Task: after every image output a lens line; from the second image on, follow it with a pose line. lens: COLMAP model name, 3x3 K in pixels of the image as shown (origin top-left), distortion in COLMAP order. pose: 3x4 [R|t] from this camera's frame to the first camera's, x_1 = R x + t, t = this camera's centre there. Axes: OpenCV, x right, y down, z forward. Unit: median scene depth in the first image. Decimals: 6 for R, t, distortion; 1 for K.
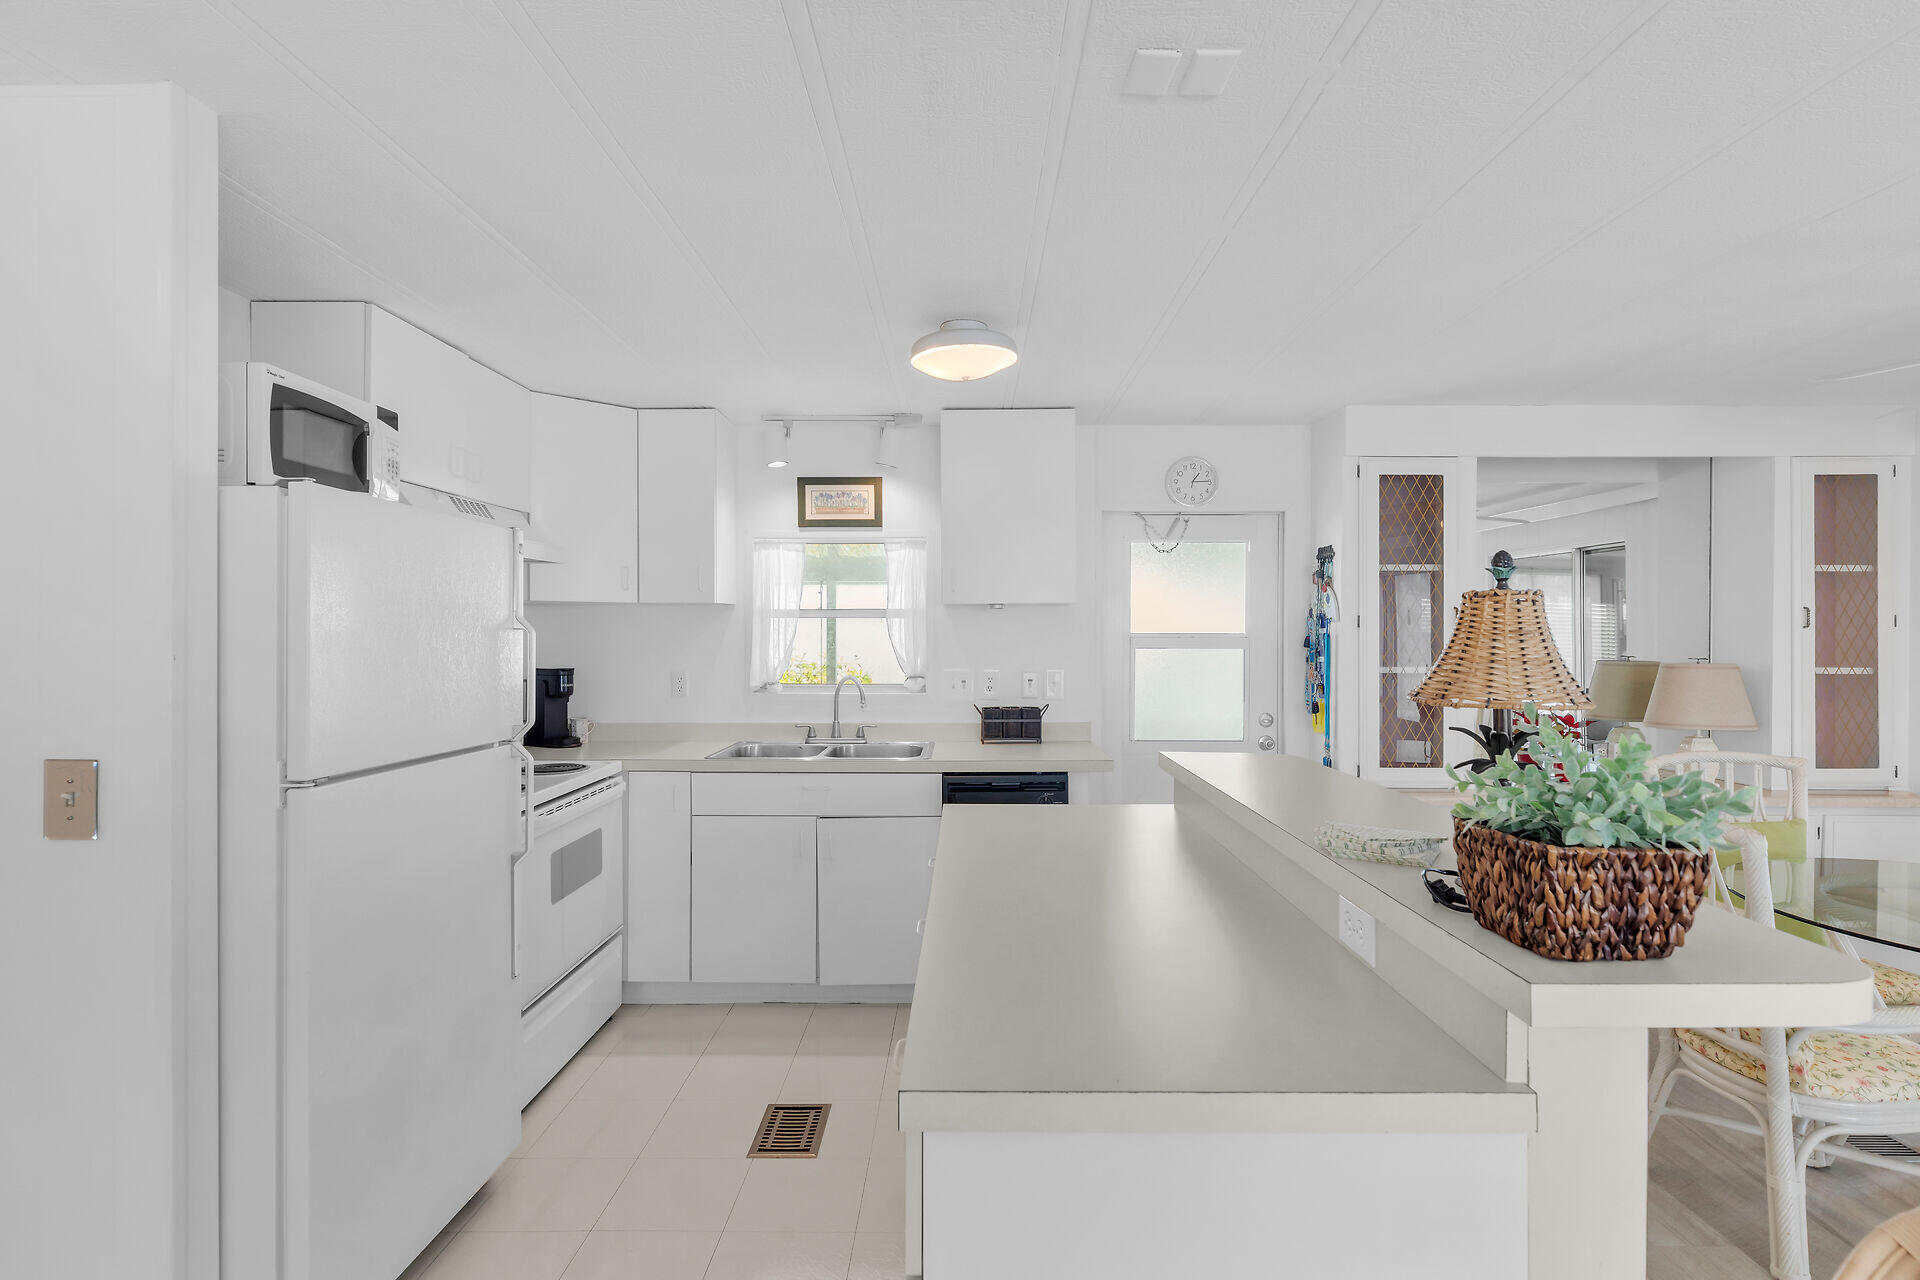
lens RADIAL K [[934.1, 0, 959.8], [0, 934.1, 623.6], [0, 0, 1]] dist [-0.003893, -0.000722]
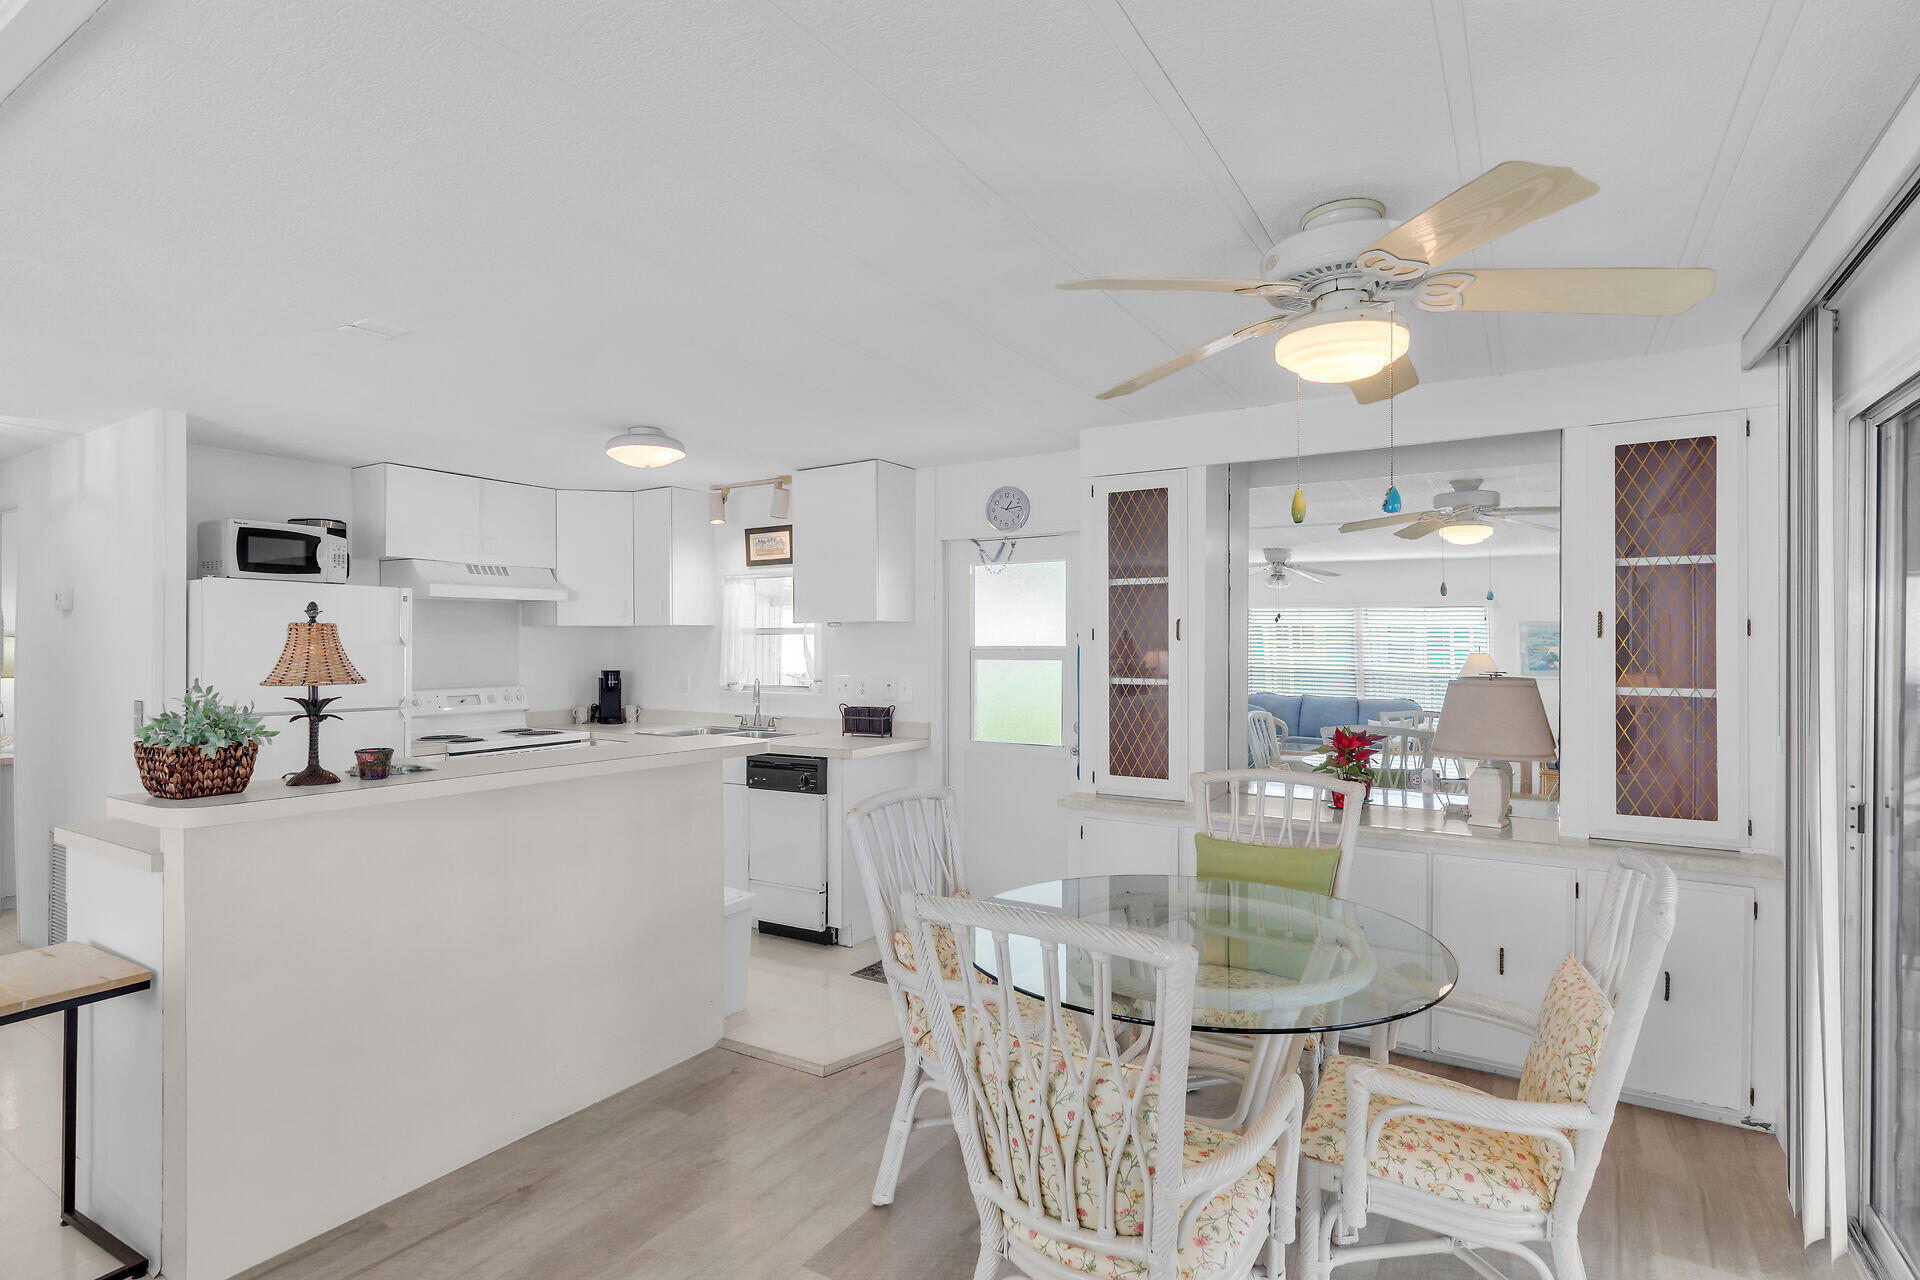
lens RADIAL K [[950.0, 0, 958.1], [0, 950.0, 647.2], [0, 0, 1]] dist [0.002833, 0.000134]
pose [[0.851533, -0.001006, -0.524299, 0.807354], [0.006444, 0.999943, 0.008548, 0.001772], [0.524261, -0.010657, 0.851491, 0.008953]]
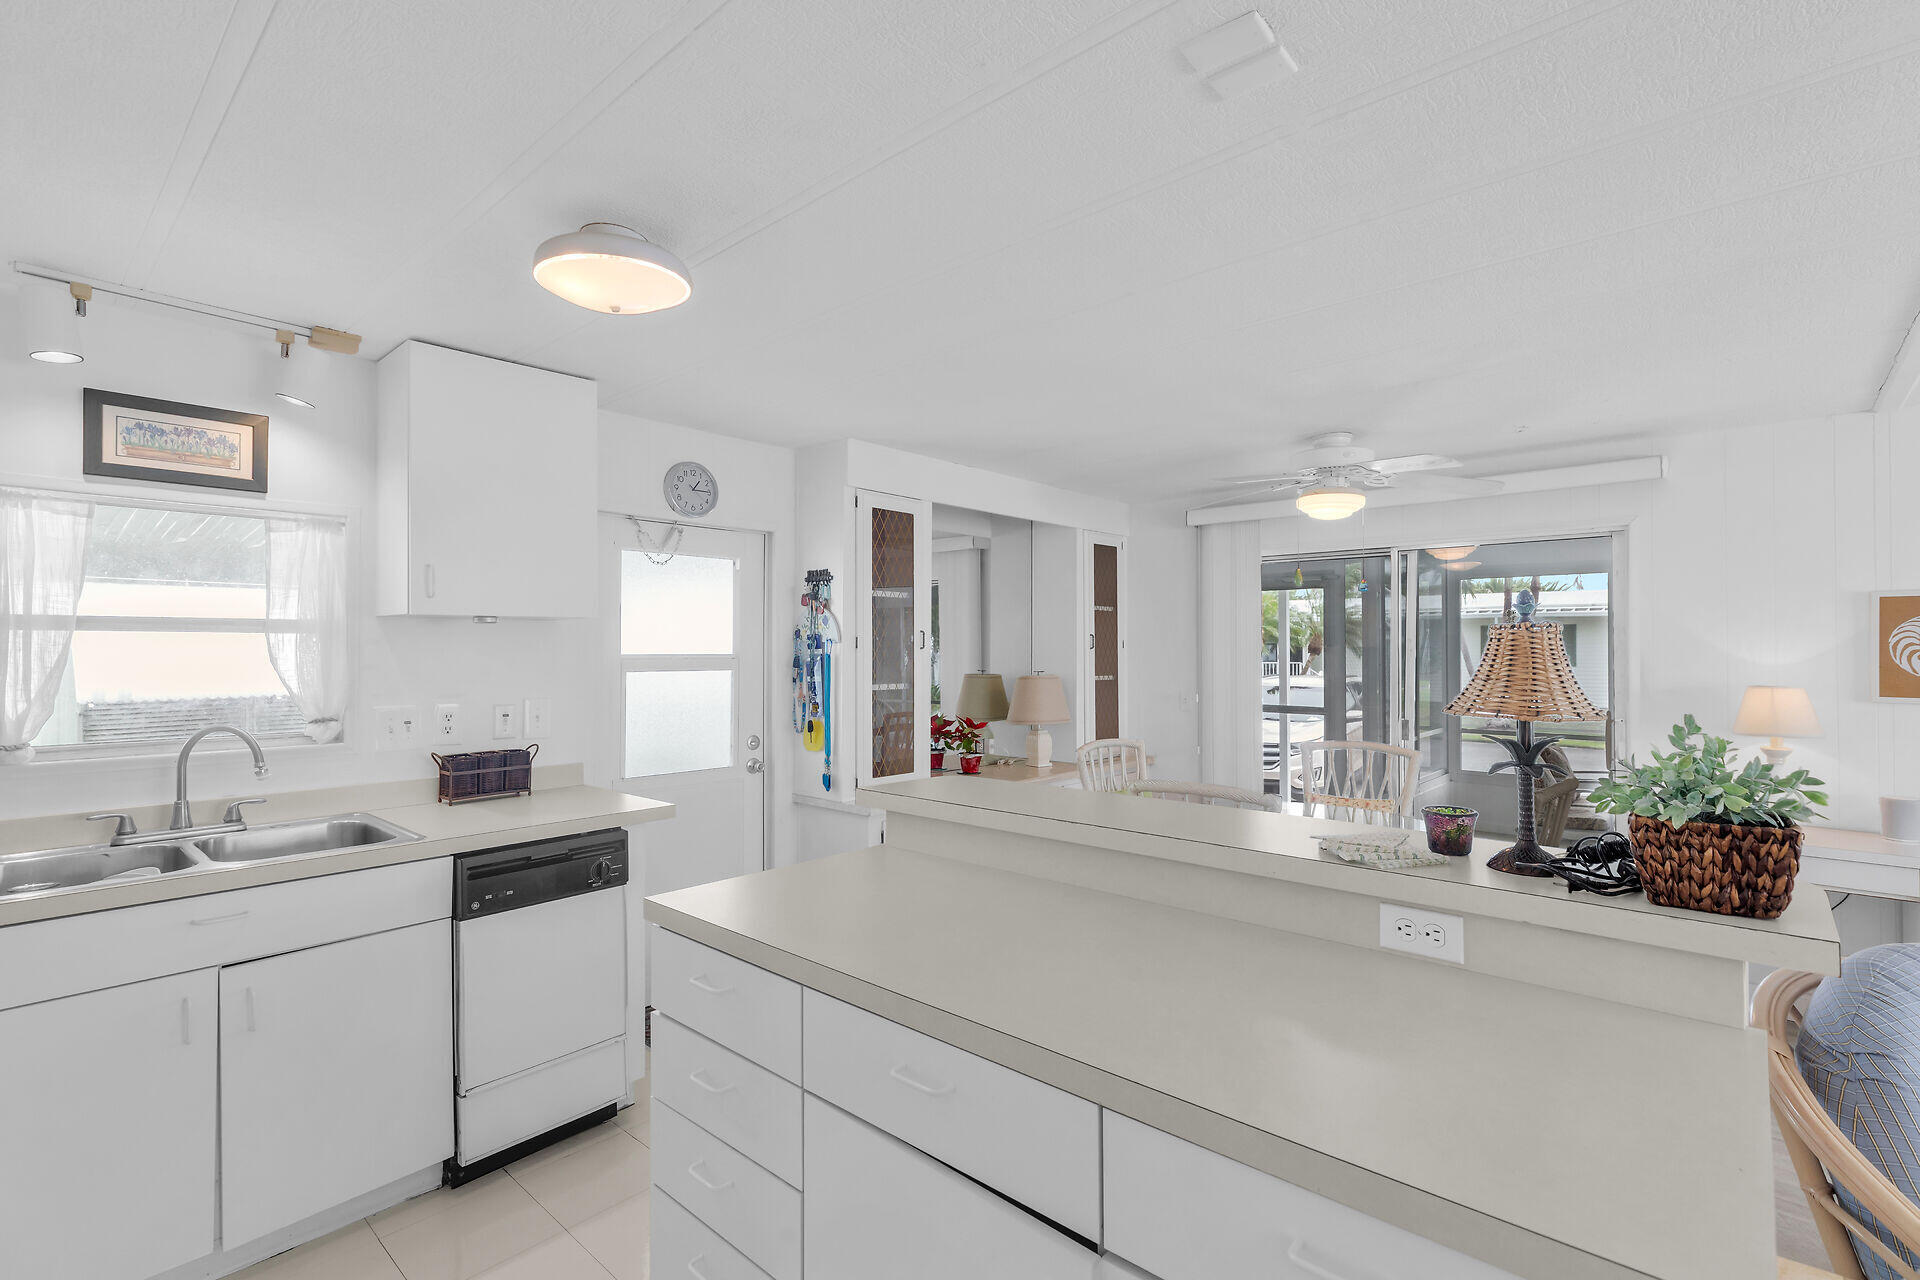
lens RADIAL K [[868.9, 0, 960.0], [0, 868.9, 640.0], [0, 0, 1]] dist [0.001226, 0.000292]
pose [[0.661285, 0.007981, 0.750092, -0.222765], [-0.005944, 0.999968, -0.005399, -0.000640], [-0.750111, -0.000889, 0.661311, 0.240619]]
